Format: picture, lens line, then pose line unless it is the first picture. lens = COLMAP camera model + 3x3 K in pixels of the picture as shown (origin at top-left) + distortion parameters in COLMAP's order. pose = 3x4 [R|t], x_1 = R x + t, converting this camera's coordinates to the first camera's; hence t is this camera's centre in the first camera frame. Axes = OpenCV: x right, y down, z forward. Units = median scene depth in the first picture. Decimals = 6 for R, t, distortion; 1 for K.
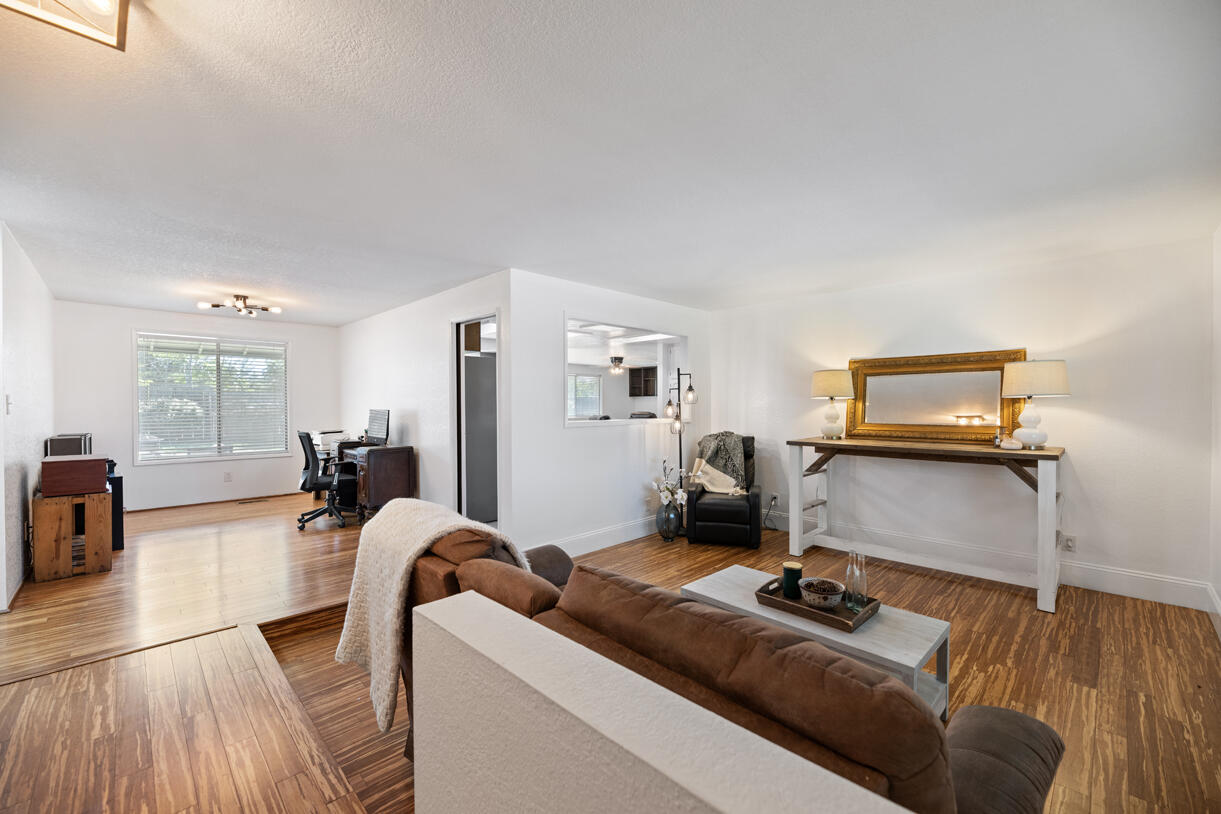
lens RADIAL K [[493.5, 0, 604.6], [0, 493.5, 408.0], [0, 0, 1]] dist [-0.002316, -0.000193]
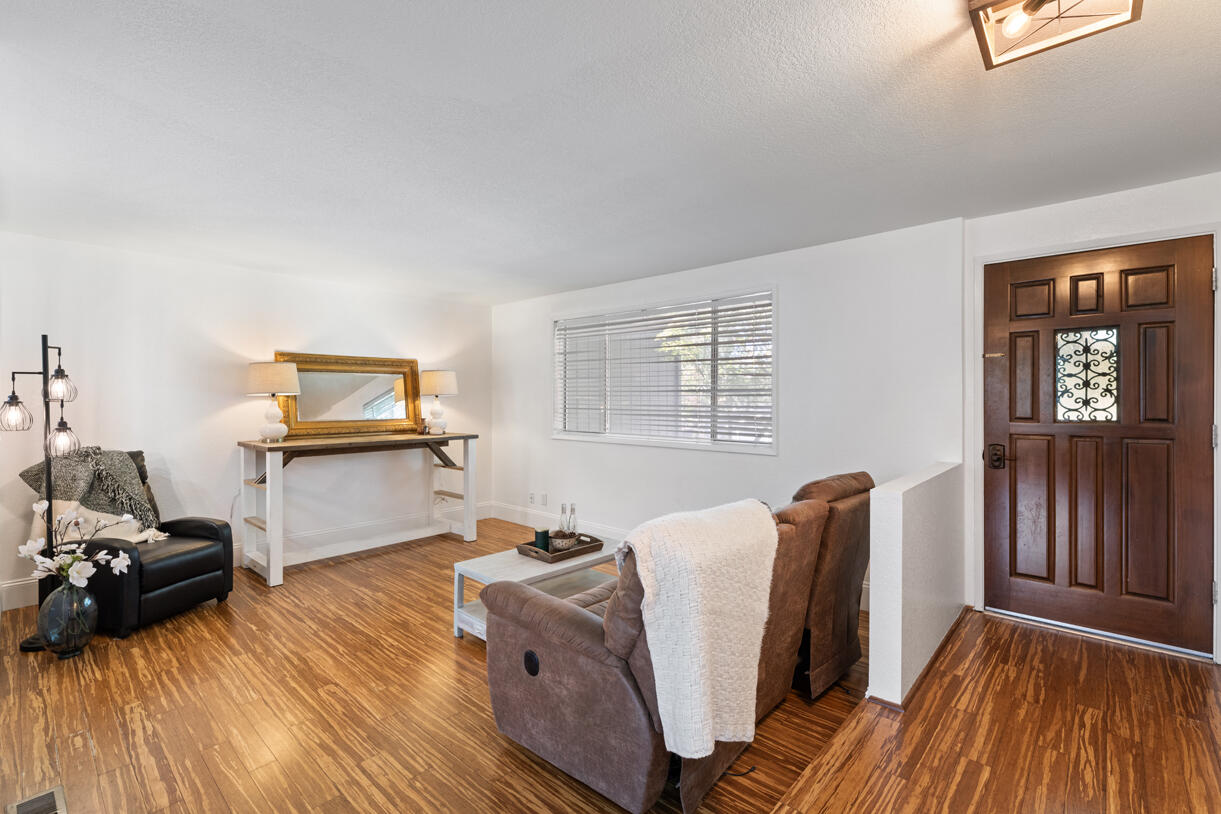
lens RADIAL K [[544.6, 0, 608.5], [0, 544.6, 401.2], [0, 0, 1]] dist [-0.000366, -0.000141]
pose [[-0.057960, -0.001317, 0.998318, -0.477956], [0.009605, 0.999952, 0.001877, -0.004238], [-0.998273, 0.009697, -0.057945, 0.426712]]
